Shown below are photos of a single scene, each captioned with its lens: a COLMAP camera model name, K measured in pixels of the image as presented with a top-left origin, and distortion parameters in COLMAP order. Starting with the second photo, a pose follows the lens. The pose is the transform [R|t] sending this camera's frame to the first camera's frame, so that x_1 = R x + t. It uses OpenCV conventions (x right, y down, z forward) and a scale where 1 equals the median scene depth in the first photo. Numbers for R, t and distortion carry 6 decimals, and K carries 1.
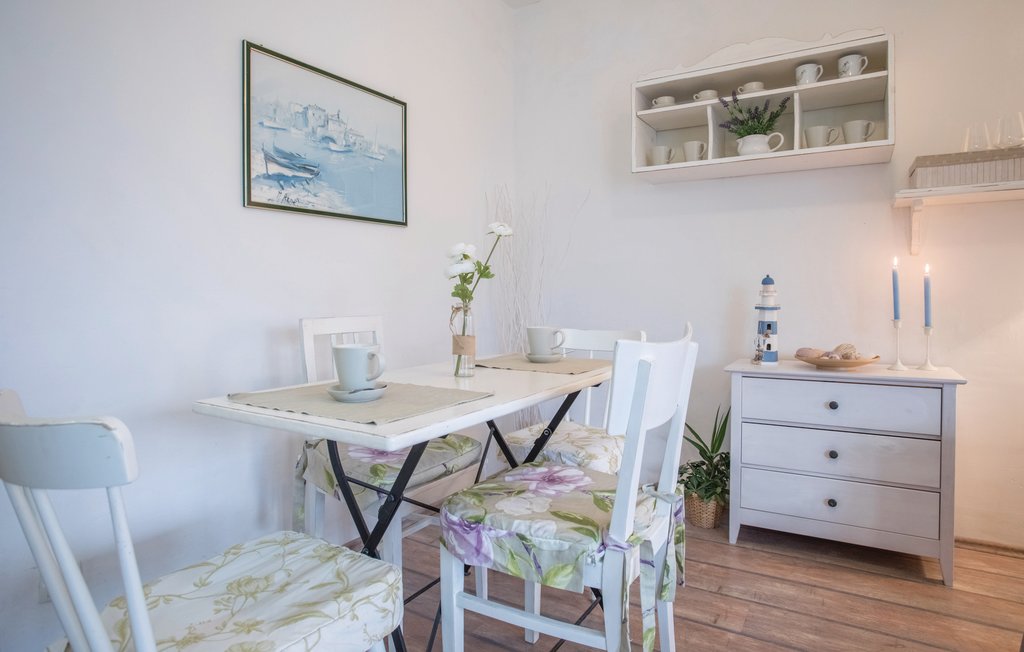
lens RADIAL K [[562.8, 0, 515.7], [0, 562.8, 291.1], [0, 0, 1]] dist [-0.044604, 0.000574]
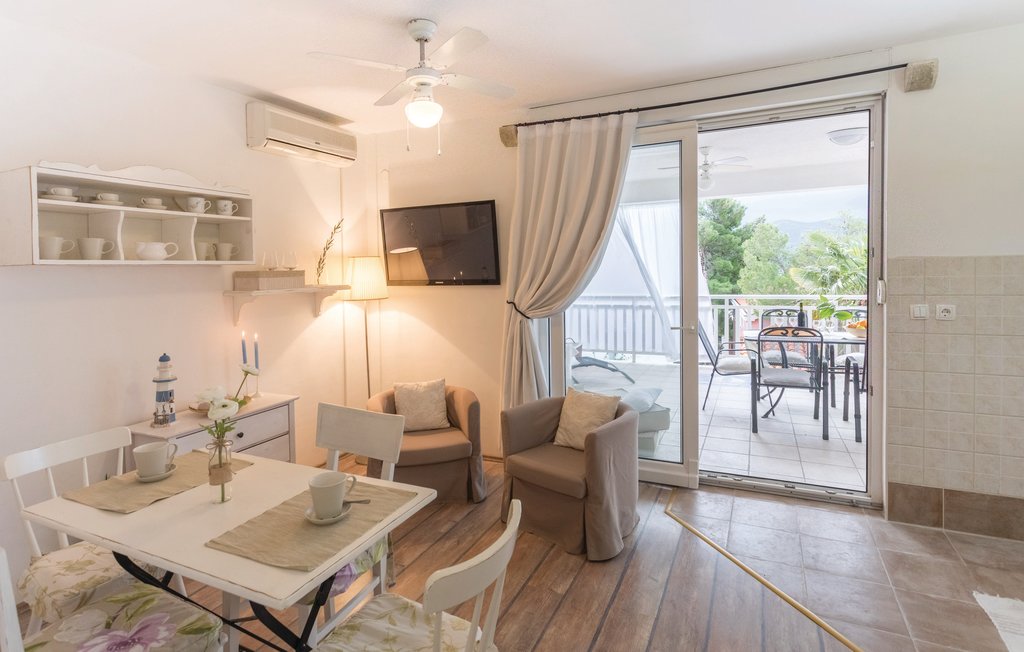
lens RADIAL K [[521.0, 0, 512.1], [0, 521.0, 278.8], [0, 0, 1]] dist [-0.000674, 0.000539]
pose [[-0.092831, -0.021023, 0.995460, -0.837601], [0.028989, 0.999296, 0.023807, -0.215981], [-0.995260, 0.031067, -0.092156, 0.344717]]
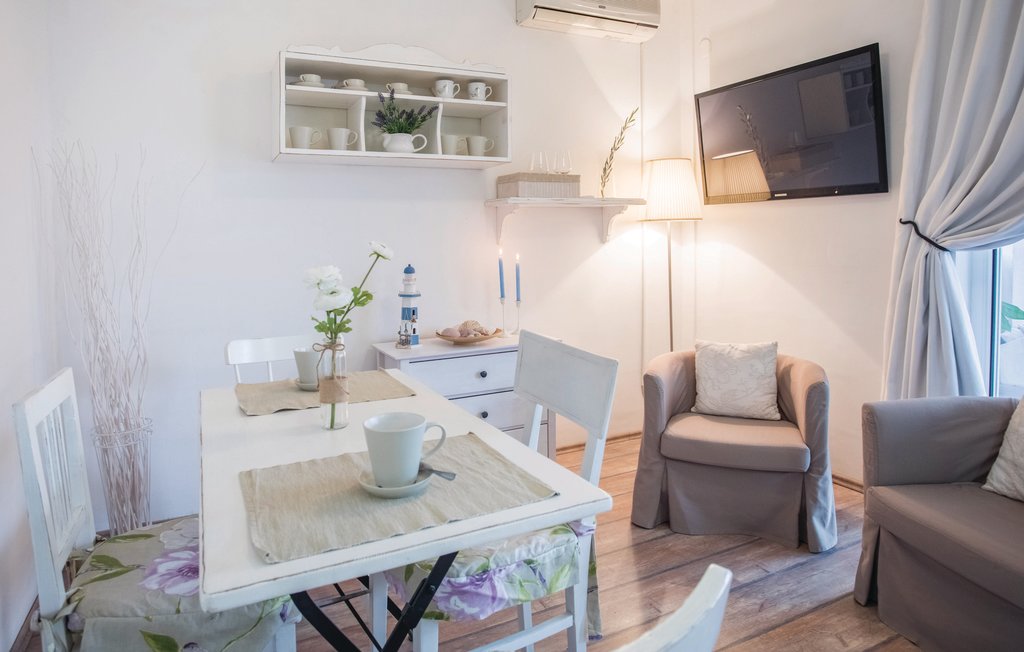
lens RADIAL K [[618.9, 0, 488.5], [0, 618.9, 251.1], [0, 0, 1]] dist [-0.073575, 0.042099]
pose [[0.550679, -0.027621, 0.834260, -0.492241], [0.018981, 0.999608, 0.020567, -0.081957], [-0.834501, 0.004509, 0.550988, 0.226436]]
